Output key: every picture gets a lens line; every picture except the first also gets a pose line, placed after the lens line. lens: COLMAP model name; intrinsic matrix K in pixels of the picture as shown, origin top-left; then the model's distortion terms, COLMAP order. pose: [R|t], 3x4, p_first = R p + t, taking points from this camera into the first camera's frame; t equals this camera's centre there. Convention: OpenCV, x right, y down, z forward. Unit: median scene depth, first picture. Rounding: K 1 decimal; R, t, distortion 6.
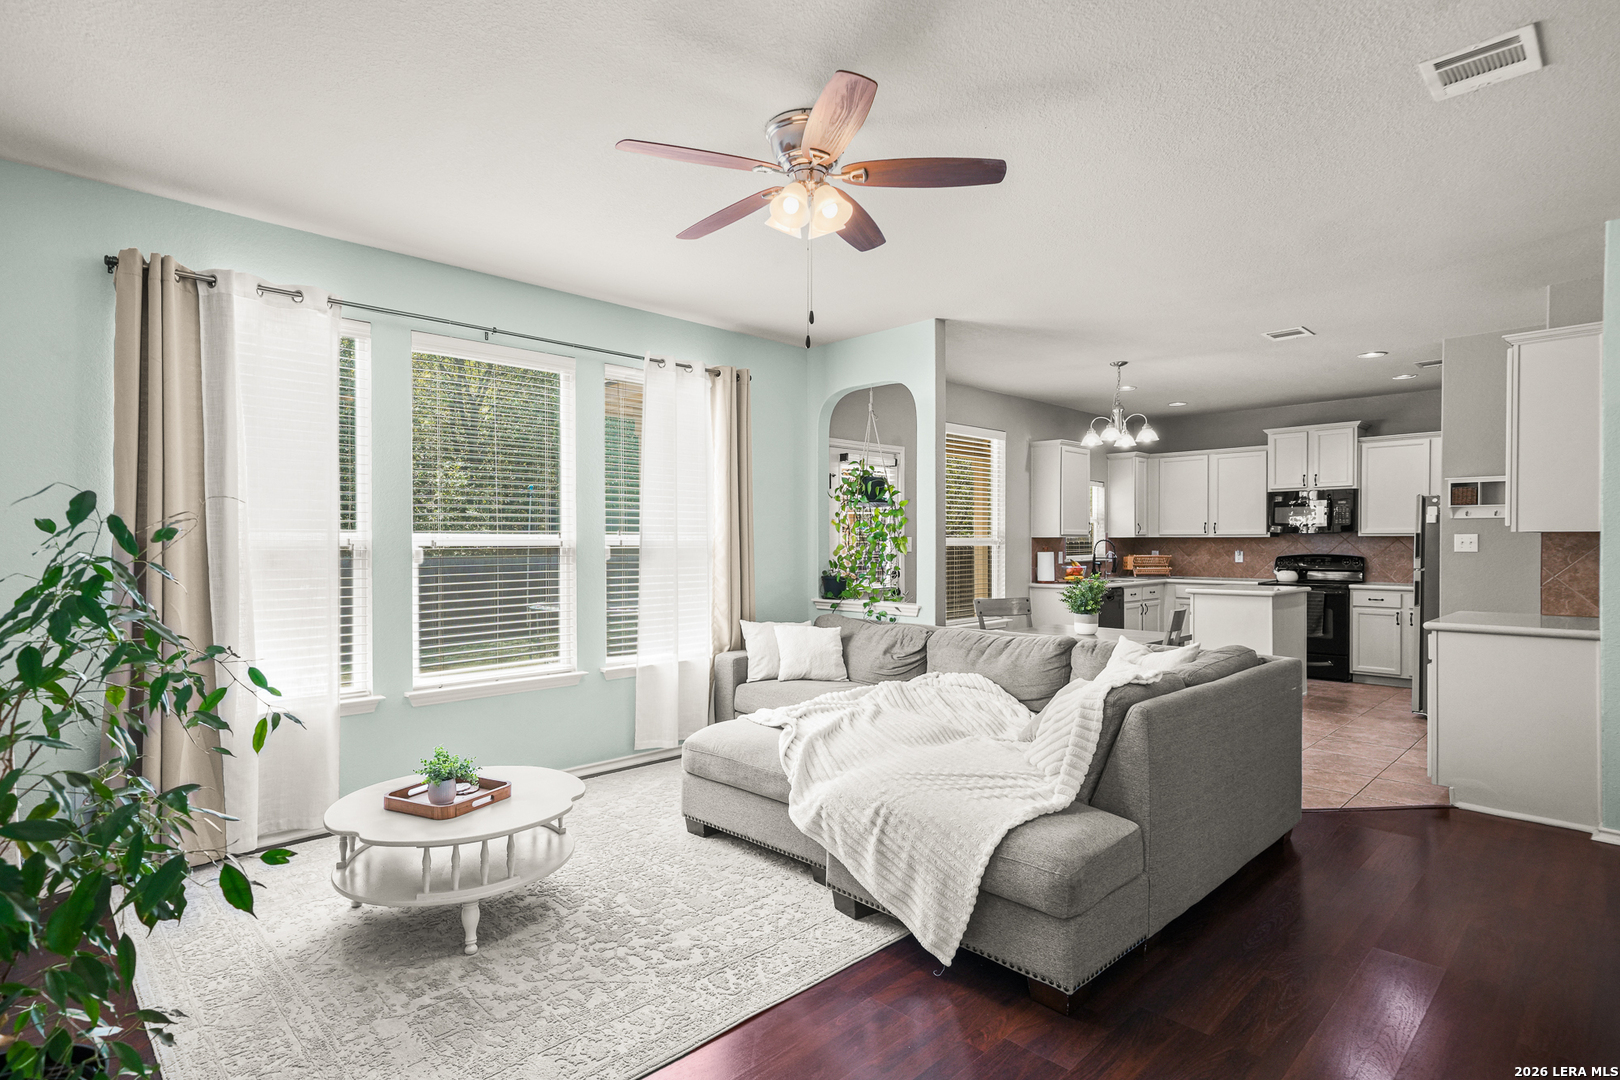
lens RADIAL K [[820.3, 0, 806.1], [0, 820.3, 545.4], [0, 0, 1]] dist [0.018447, 0.000292]
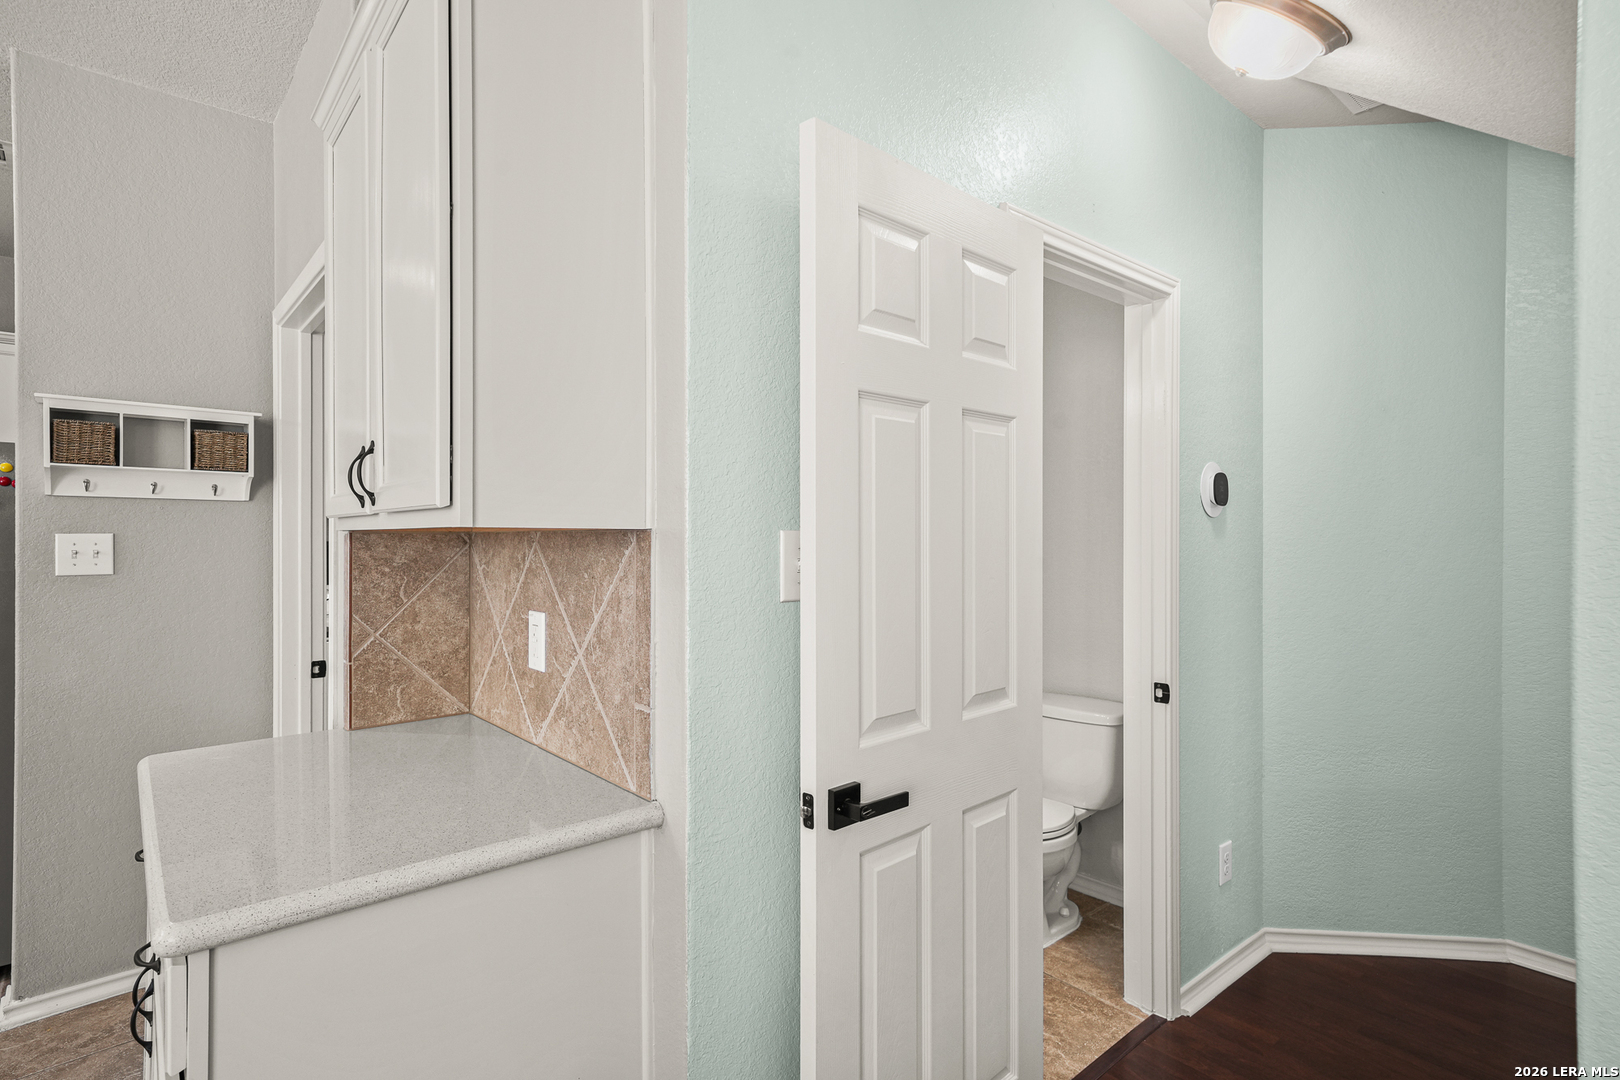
lens RADIAL K [[811.3, 0, 810.0], [0, 811.3, 540.0], [0, 0, 1]] dist [0.019469, 0.000492]
pose [[0.068072, 0.001222, 0.997680, 0.292800], [0.006054, 0.999980, -0.001638, -0.005353], [-0.997662, 0.006151, 0.068063, 0.440556]]
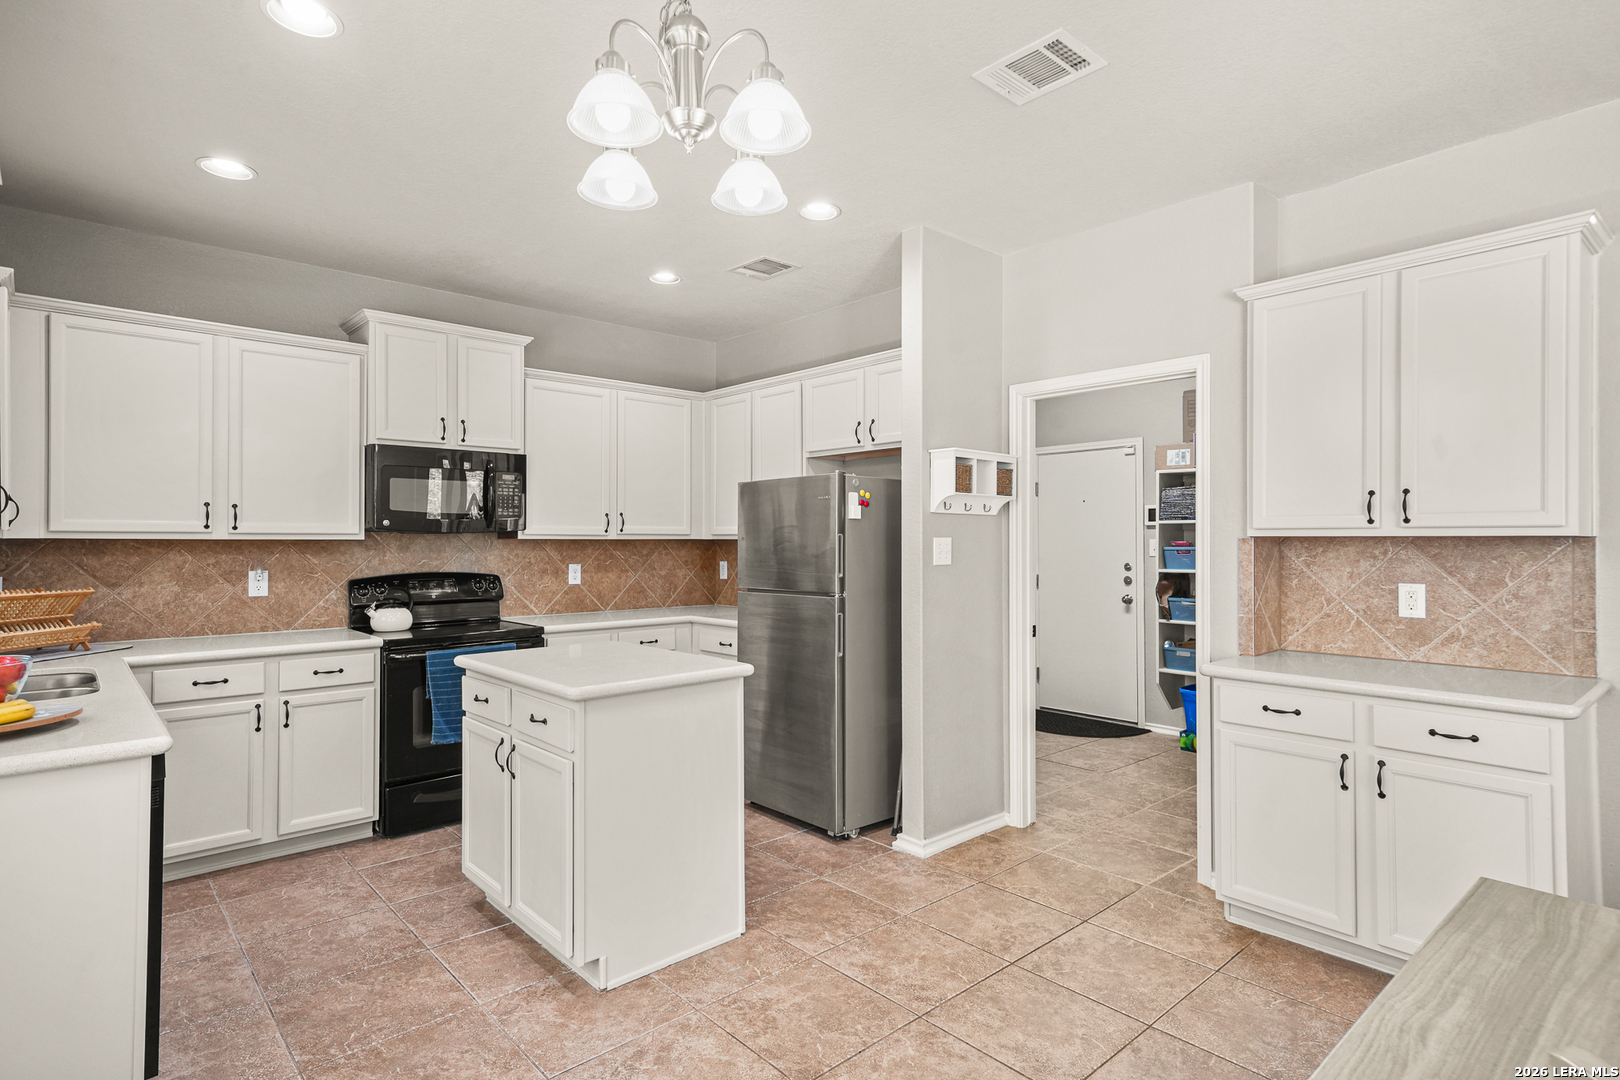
lens RADIAL K [[831.2, 0, 810.9], [0, 831.2, 537.0], [0, 0, 1]] dist [0.021522, 0.000729]
pose [[0.045681, 0.007999, 0.998924, 0.104284], [0.005722, 0.999949, -0.008269, -0.006805], [-0.998940, 0.006094, 0.045633, 0.789038]]
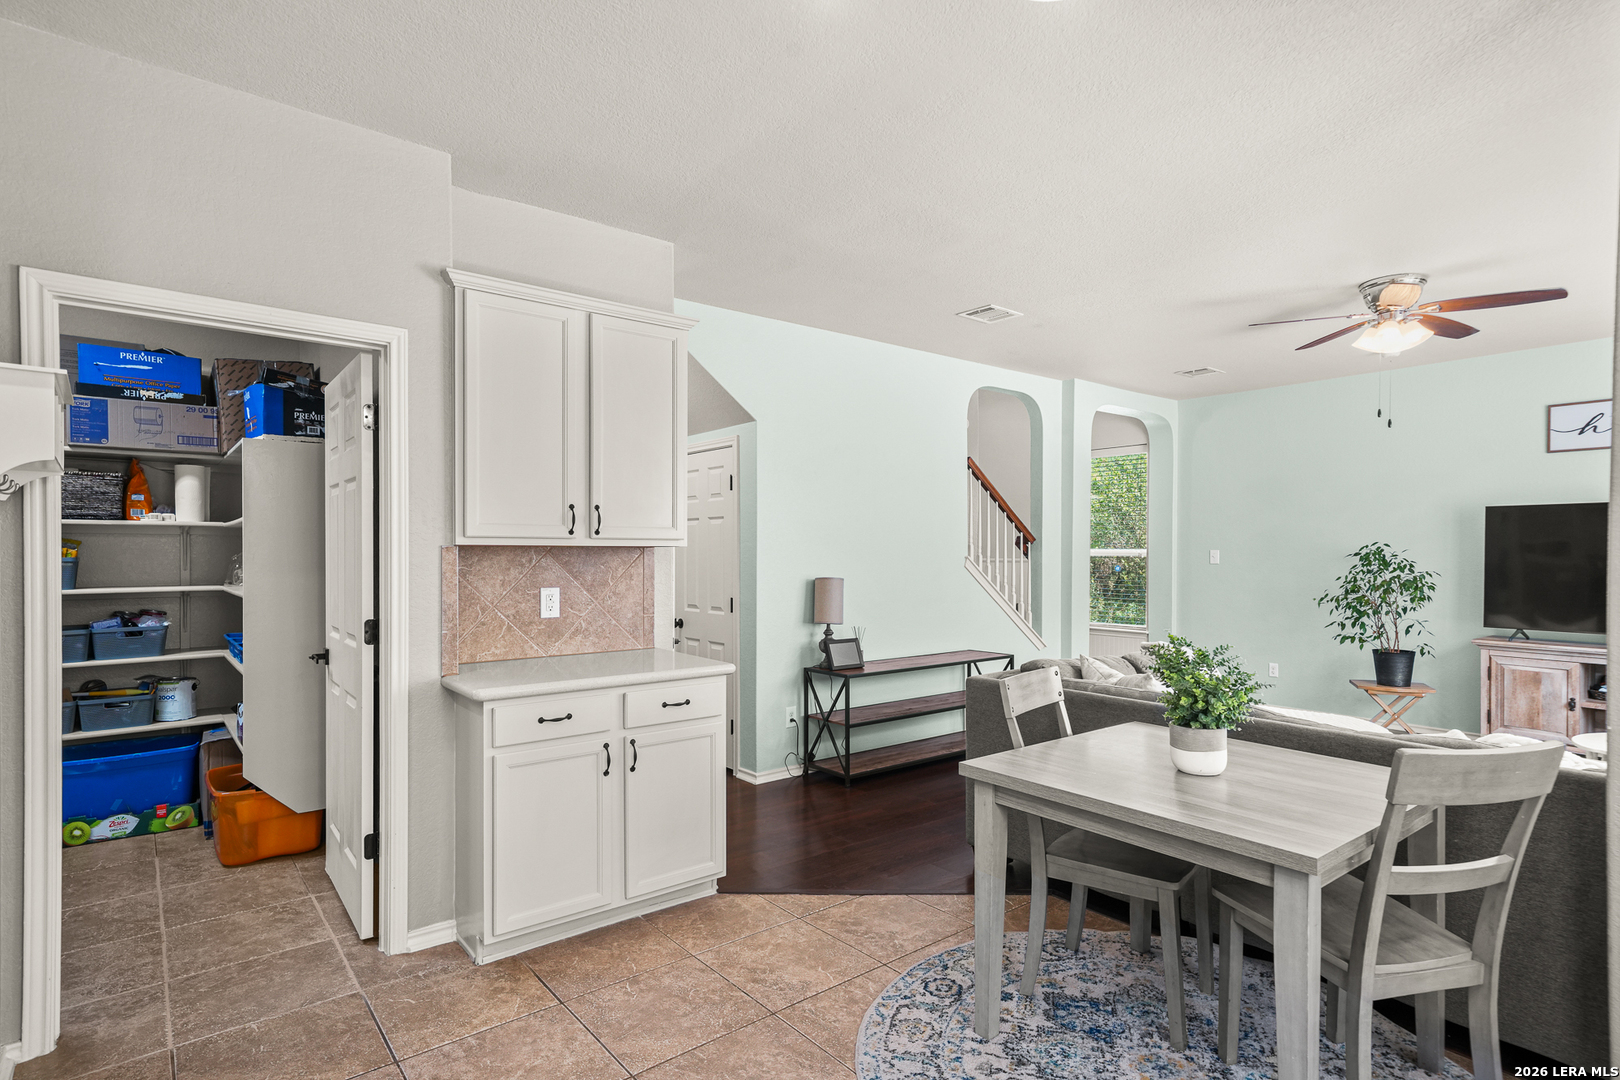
lens RADIAL K [[834.3, 0, 807.3], [0, 834.3, 558.4], [0, 0, 1]] dist [0.002226, 0.011954]
pose [[-0.994779, 0.000170, 0.102053, 0.327698], [0.001734, 0.999882, 0.015241, -0.008588], [-0.102038, 0.015339, -0.994662, 0.949359]]
